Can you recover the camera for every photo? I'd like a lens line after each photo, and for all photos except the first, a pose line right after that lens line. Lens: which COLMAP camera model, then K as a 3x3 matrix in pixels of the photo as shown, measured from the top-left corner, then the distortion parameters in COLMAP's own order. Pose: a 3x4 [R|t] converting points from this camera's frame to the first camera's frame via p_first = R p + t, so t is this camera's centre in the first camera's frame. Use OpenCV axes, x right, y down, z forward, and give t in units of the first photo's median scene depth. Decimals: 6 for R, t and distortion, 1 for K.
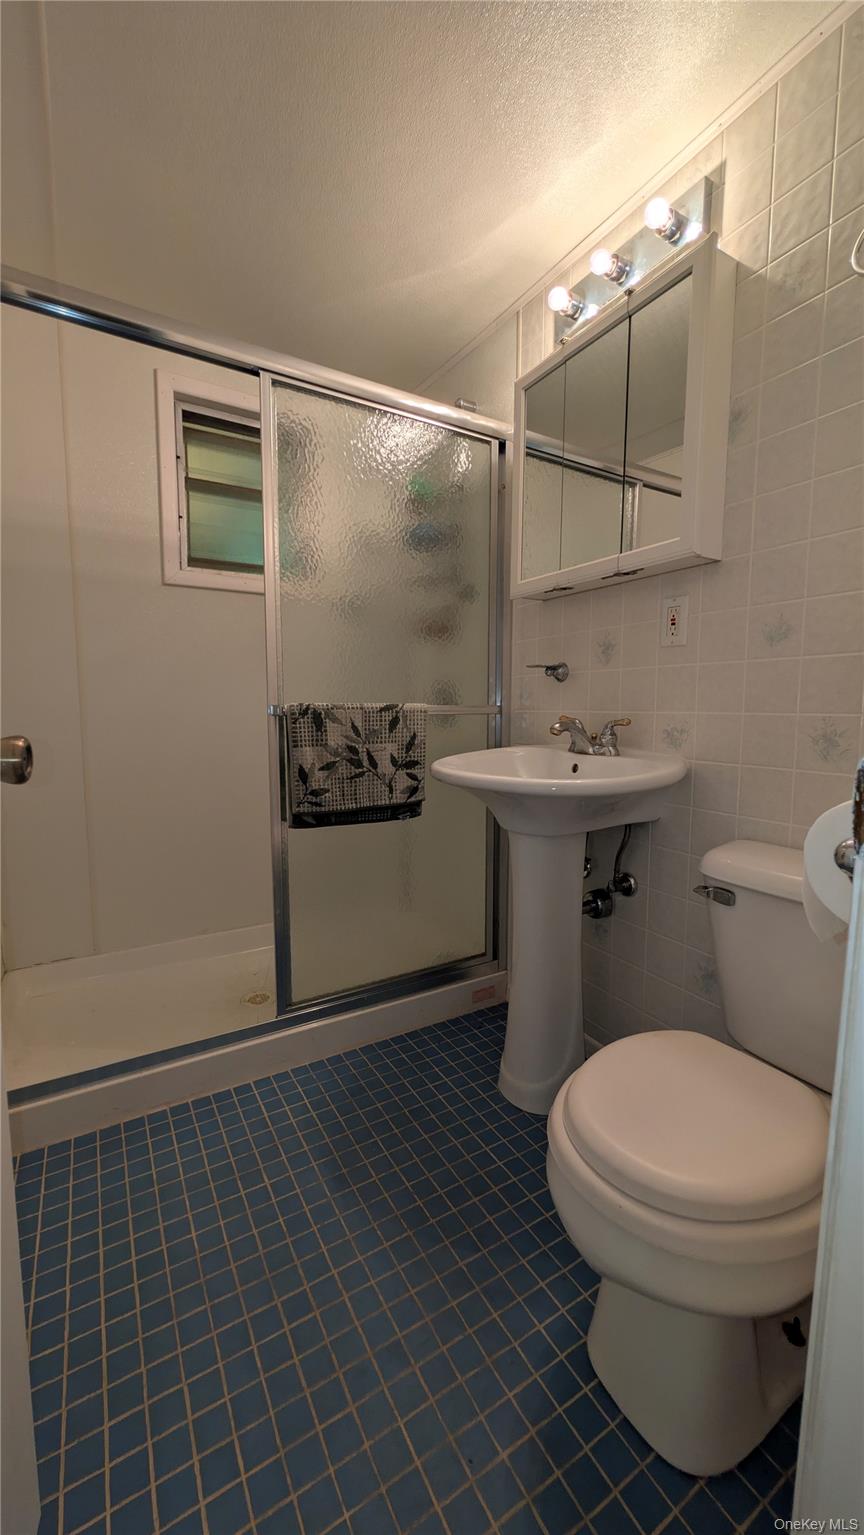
lens RADIAL K [[584.3, 0, 428.8], [0, 584.3, 766.9], [0, 0, 1]] dist [0.000217, -0.000078]
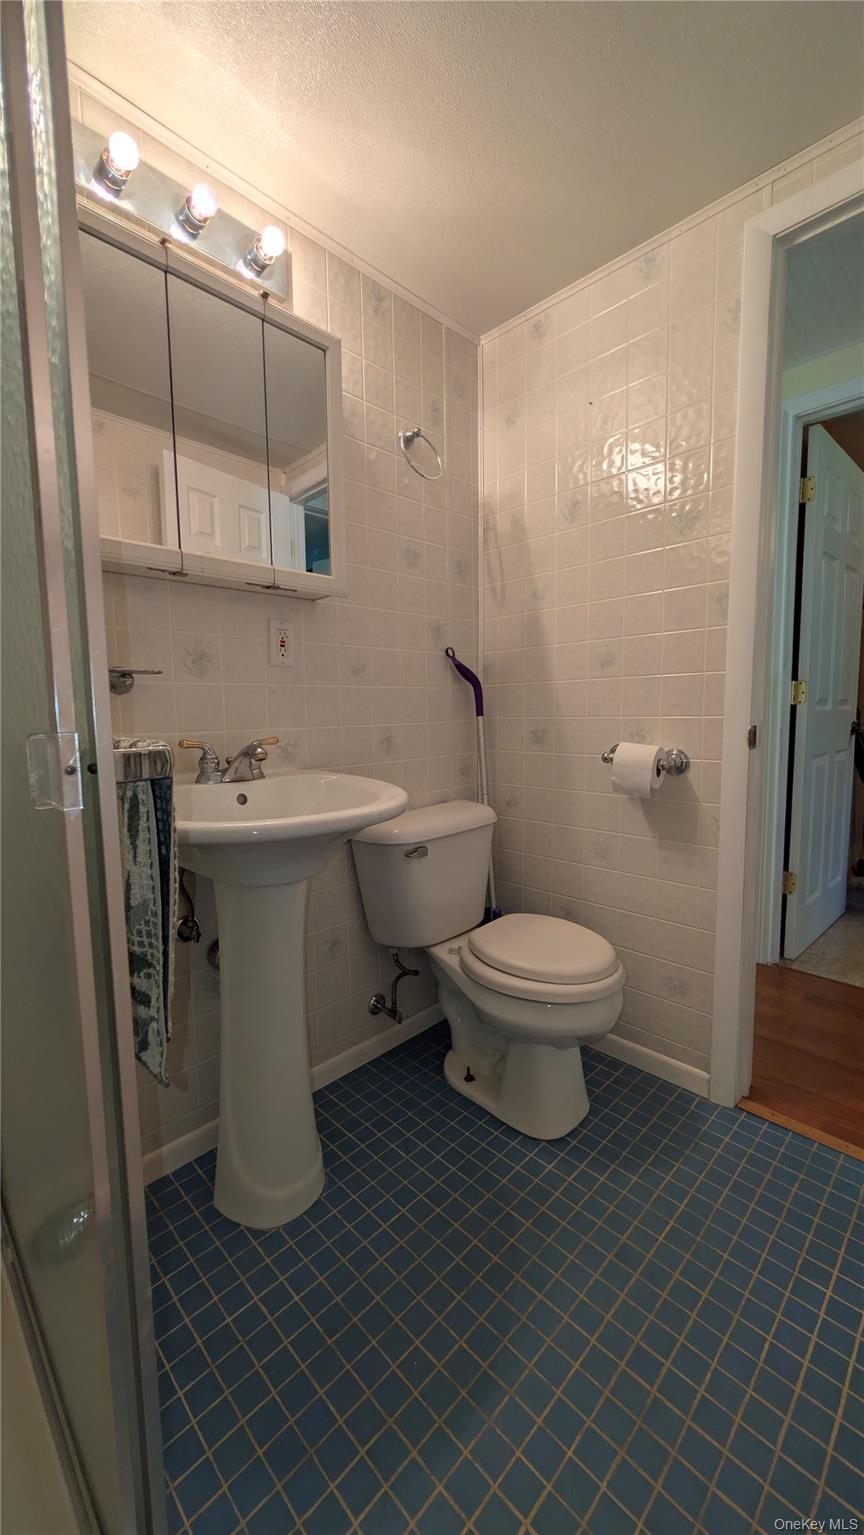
lens RADIAL K [[584.3, 0, 427.5], [0, 584.3, 767.0], [0, 0, 1]] dist [0.000217, -0.000078]
pose [[-0.248166, -0.094635, 0.964084, -0.779830], [0.115918, 0.985165, 0.126543, -0.148817], [-0.961757, 0.143158, -0.233515, 1.160148]]
